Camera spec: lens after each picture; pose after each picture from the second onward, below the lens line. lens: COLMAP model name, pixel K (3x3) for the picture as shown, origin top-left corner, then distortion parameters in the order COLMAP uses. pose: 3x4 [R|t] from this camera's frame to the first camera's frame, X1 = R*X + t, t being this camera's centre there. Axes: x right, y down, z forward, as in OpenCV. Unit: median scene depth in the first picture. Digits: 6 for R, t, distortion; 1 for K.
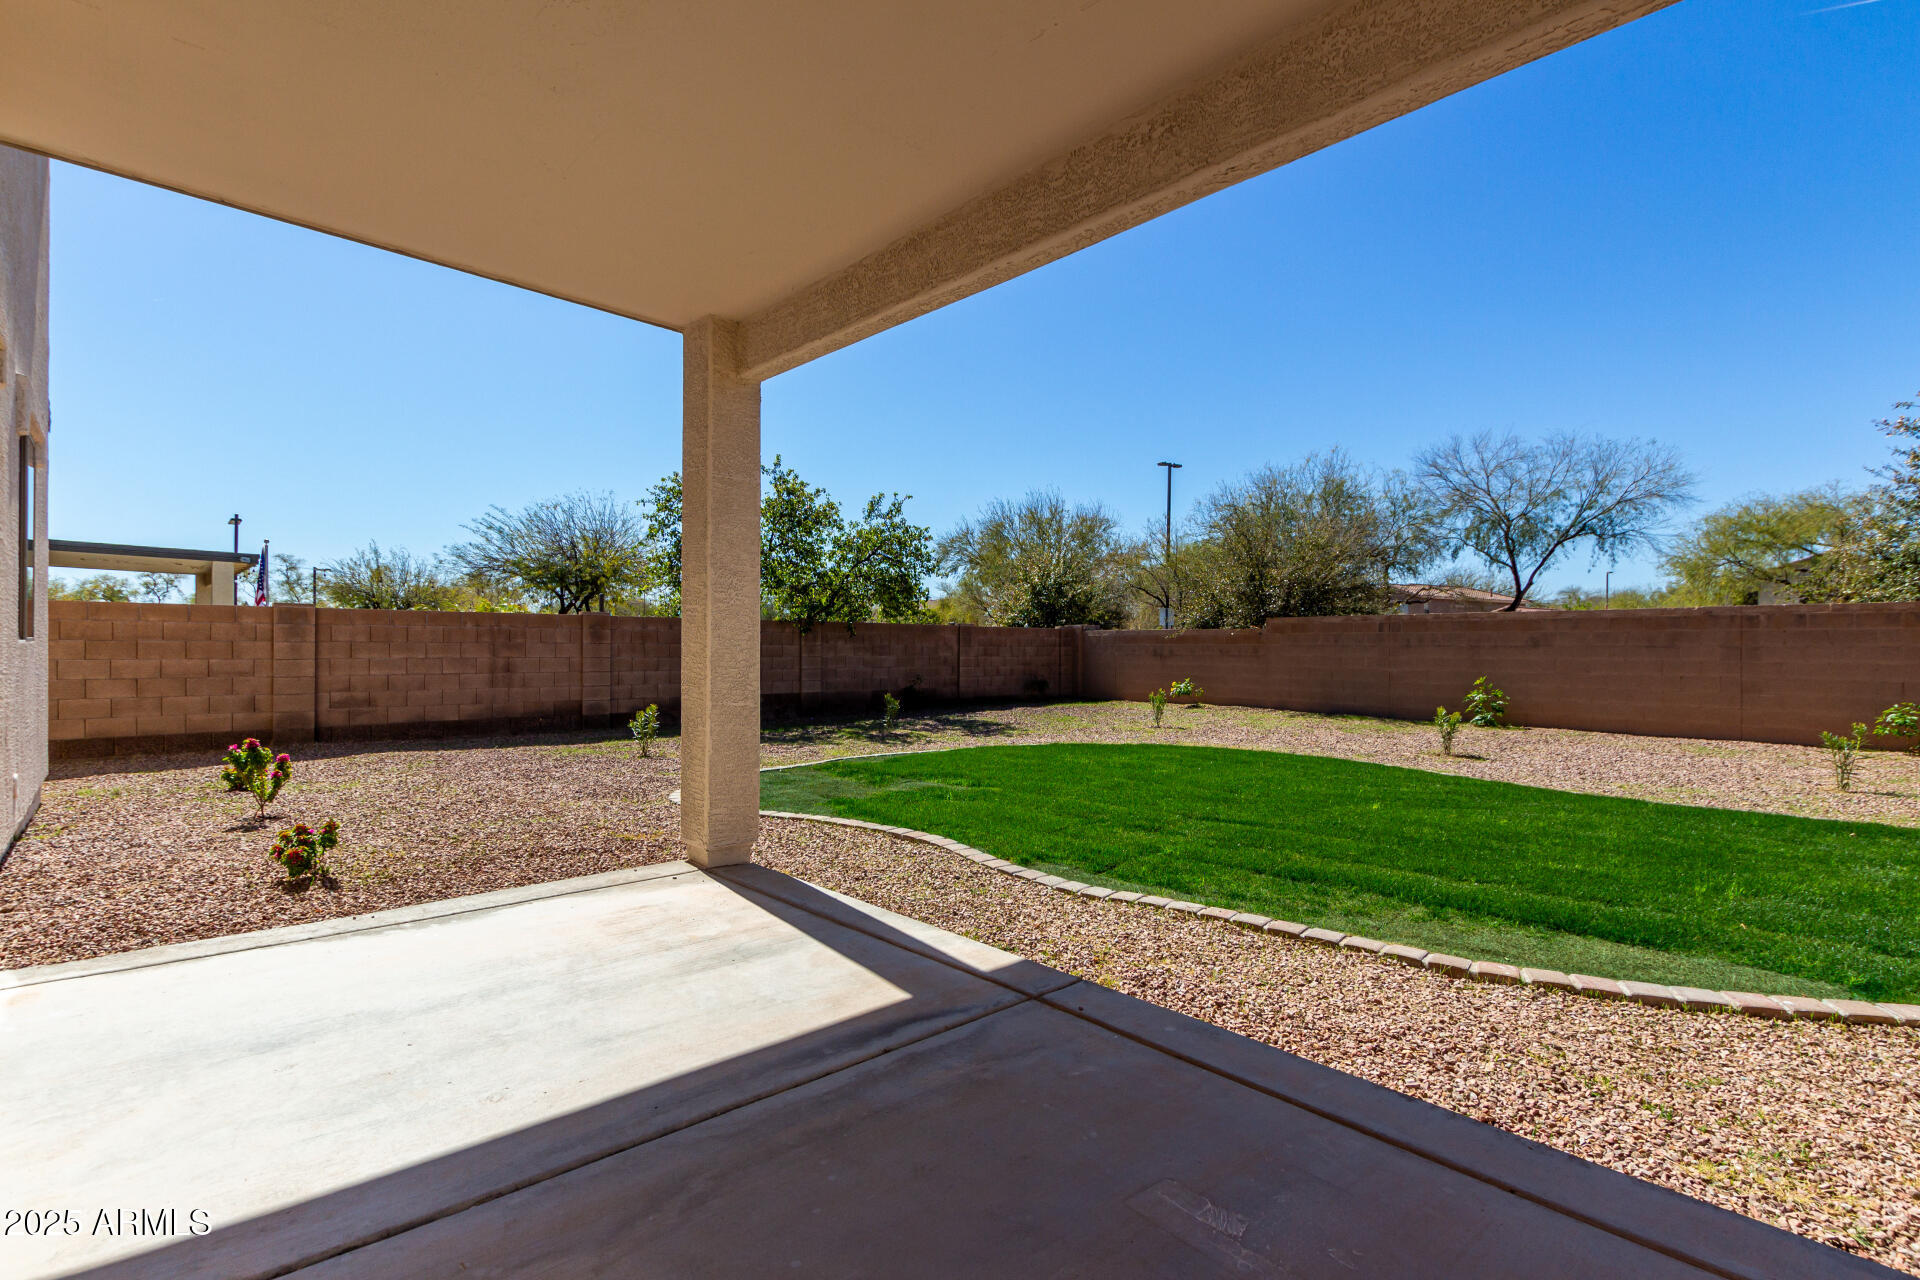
lens RADIAL K [[898.5, 0, 960.0], [0, 898.5, 640.0], [0, 0, 1]] dist [0.001615, 0.000322]
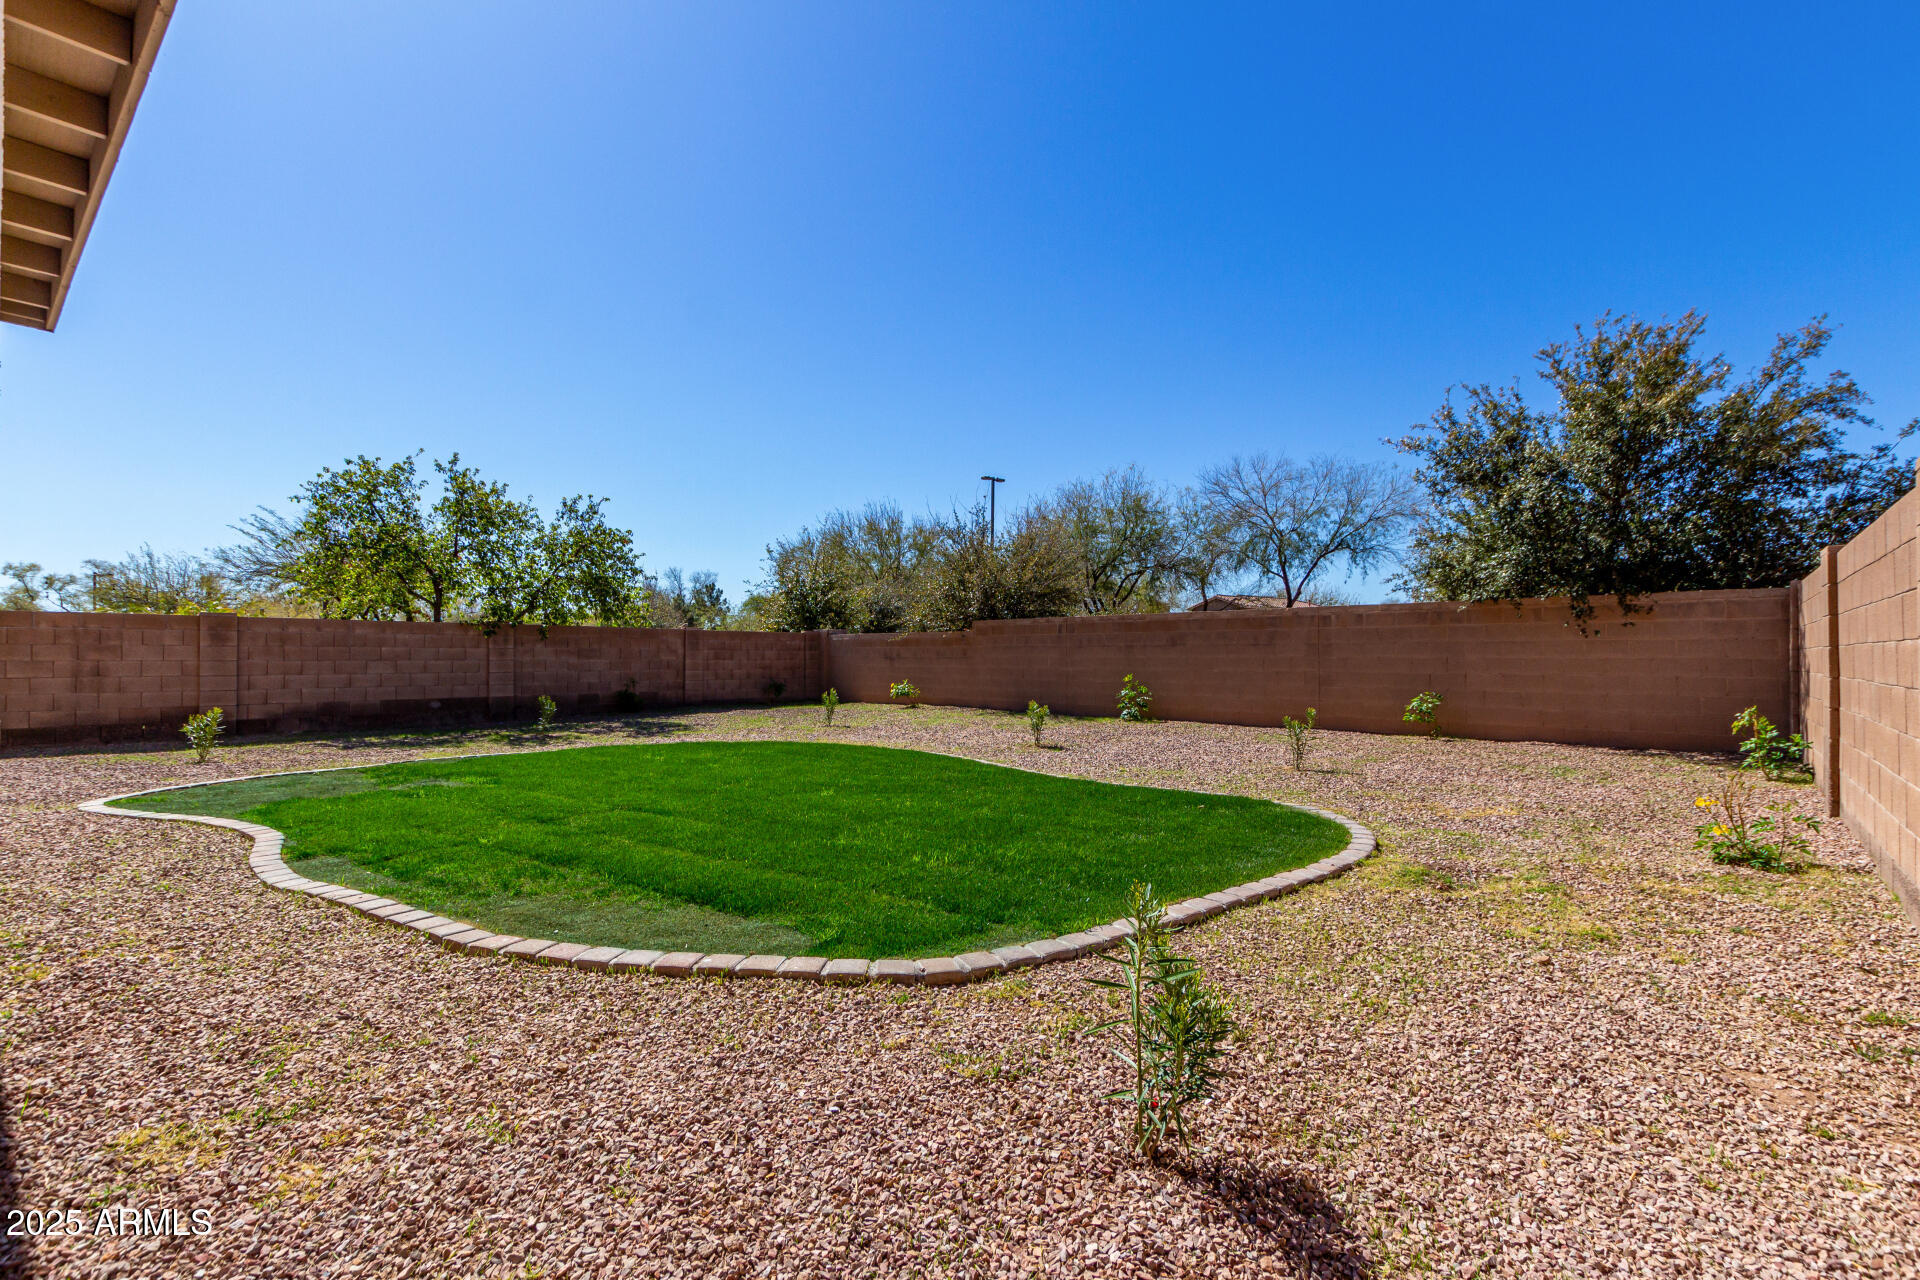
lens RADIAL K [[874.7, 0, 960.0], [0, 874.7, 640.0], [0, 0, 1]] dist [-0.001754, 0.000278]
pose [[0.992239, -0.002585, 0.124319, 0.198170], [0.003962, 0.999933, -0.010832, 0.008440], [-0.124283, 0.011241, 0.992183, -0.006768]]
